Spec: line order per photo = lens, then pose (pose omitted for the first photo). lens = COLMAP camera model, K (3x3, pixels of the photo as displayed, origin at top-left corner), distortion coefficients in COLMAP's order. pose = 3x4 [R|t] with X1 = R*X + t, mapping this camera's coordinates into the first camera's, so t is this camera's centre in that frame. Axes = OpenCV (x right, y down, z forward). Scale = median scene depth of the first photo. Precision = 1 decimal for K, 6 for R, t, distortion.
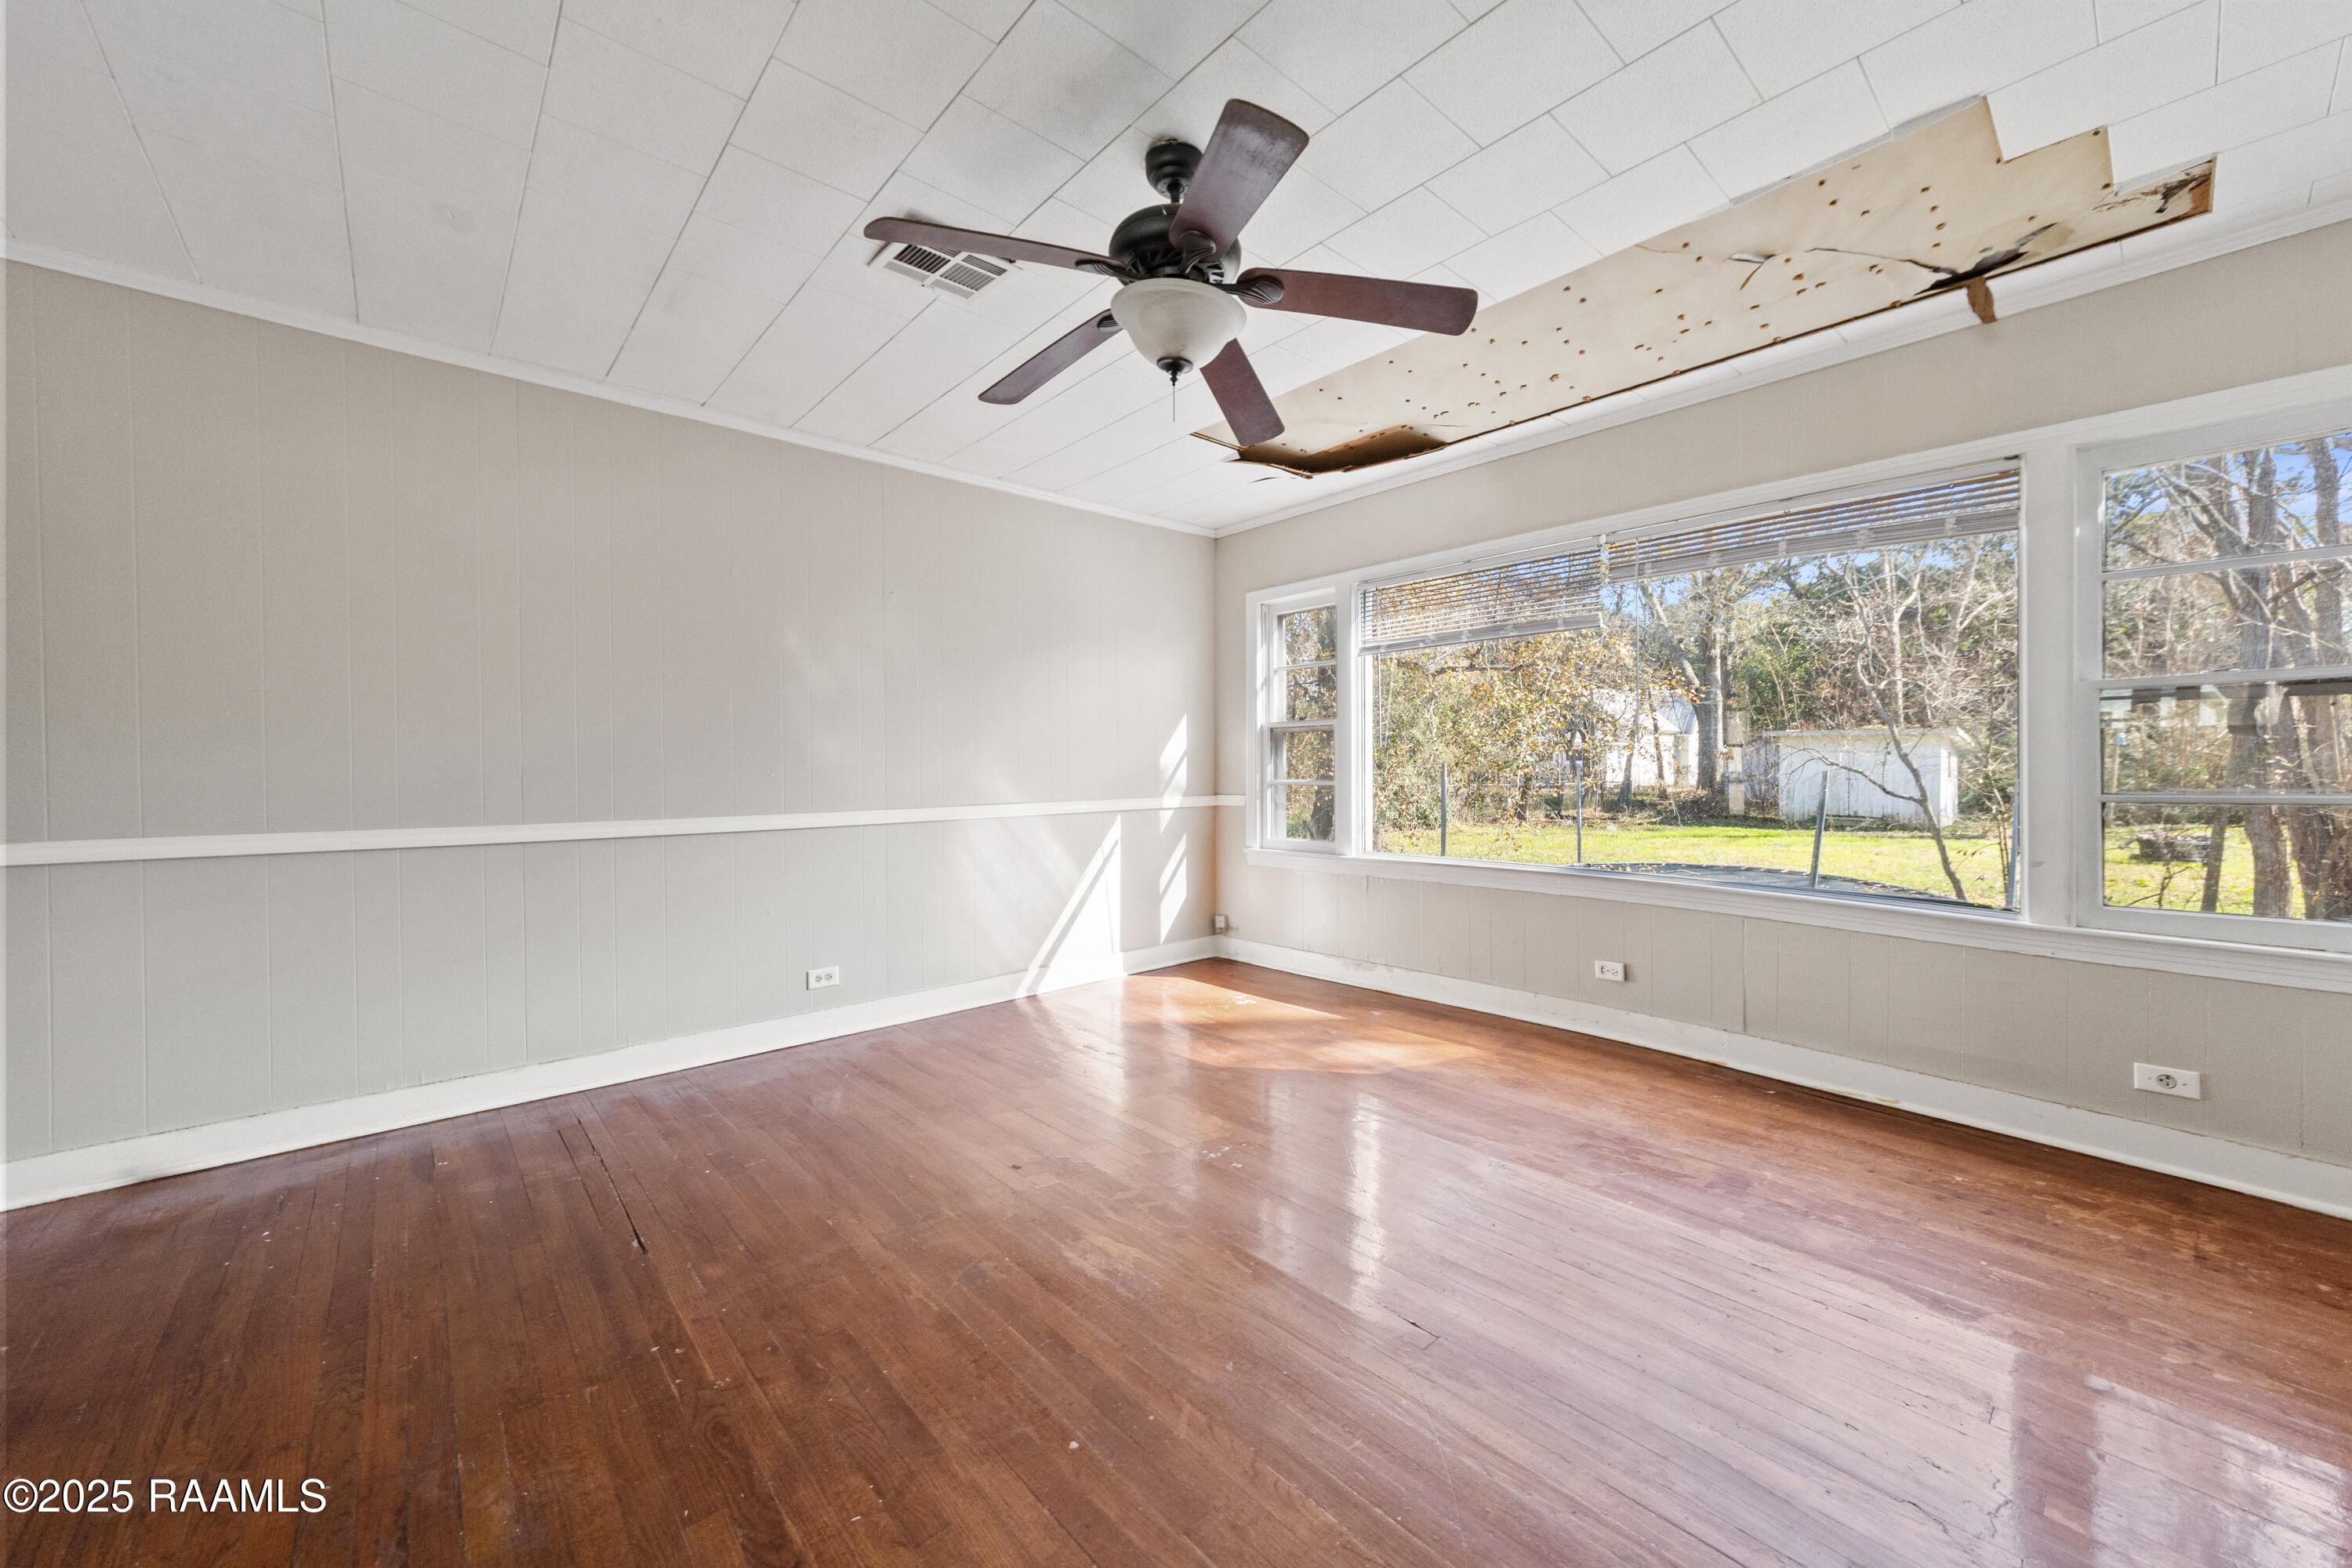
lens RADIAL K [[861.9, 0, 1192.9], [0, 861.9, 784.3], [0, 0, 1]] dist [0.000260, 0.000002]
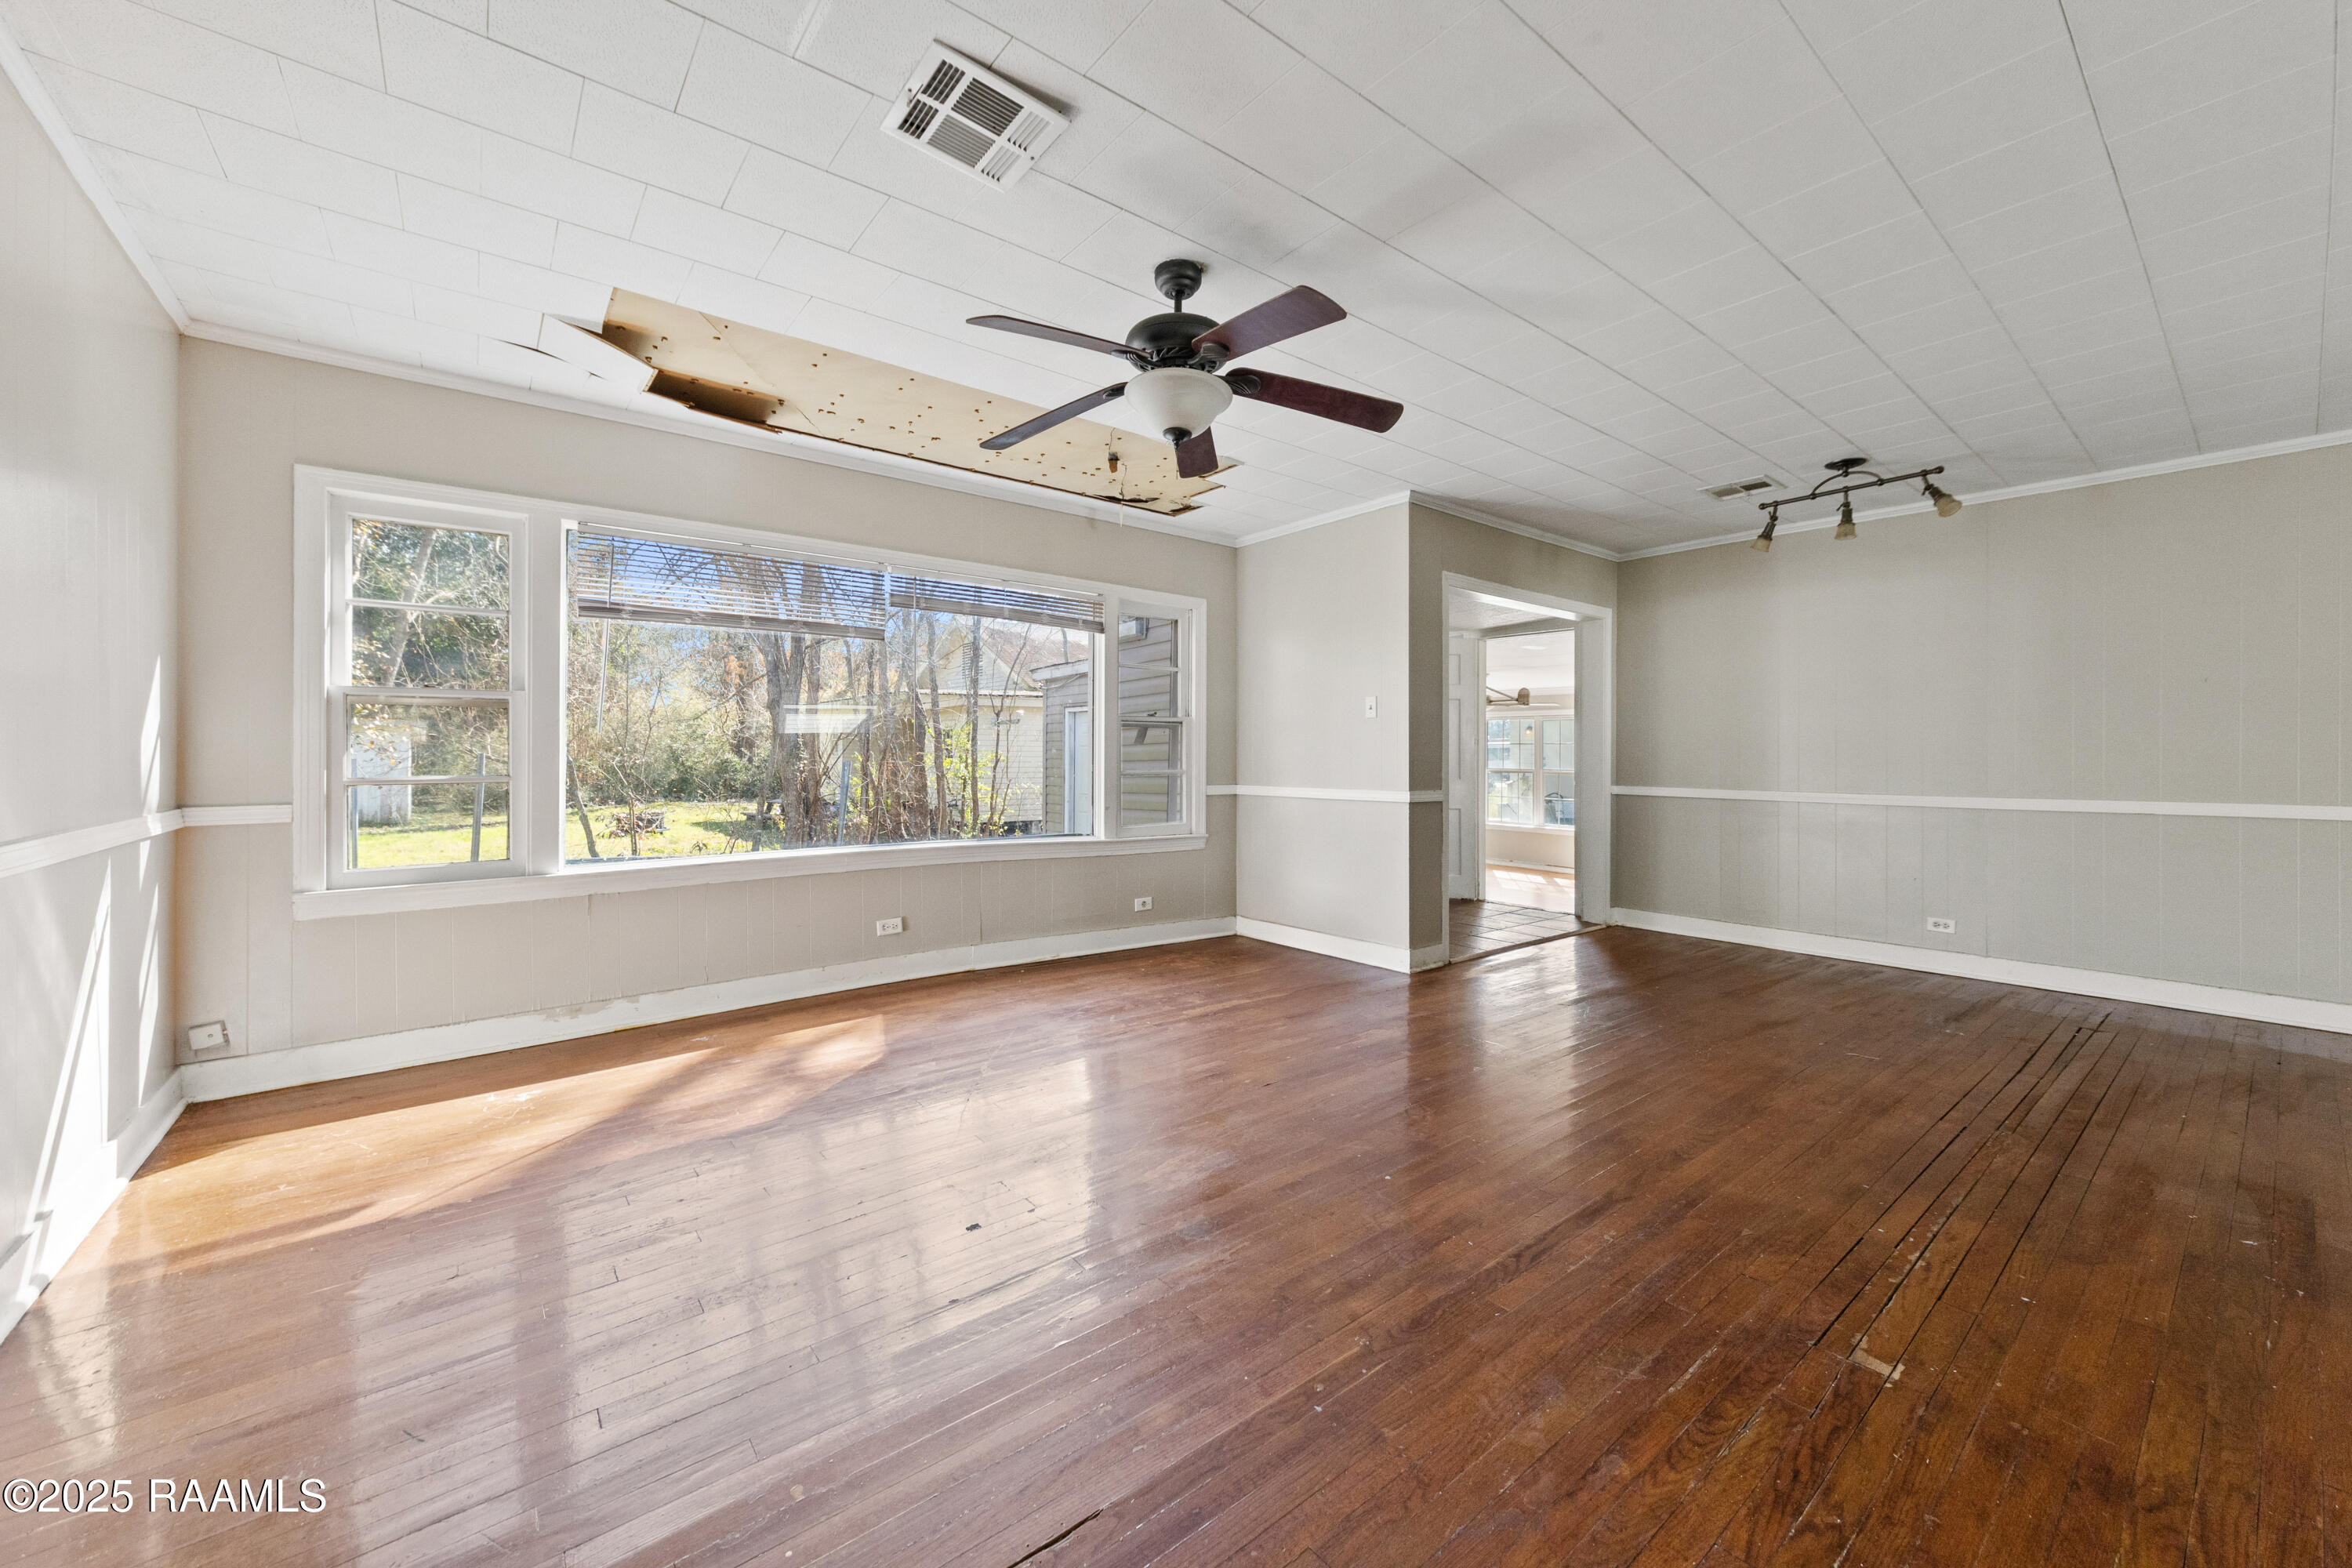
lens RADIAL K [[861.9, 0, 1192.9], [0, 861.9, 784.3], [0, 0, 1]] dist [0.000260, 0.000002]
pose [[0.081559, -0.028054, 0.996274, -0.910718], [0.019258, 0.999462, 0.026567, -0.009594], [-0.996482, 0.017019, 0.082055, 0.632976]]
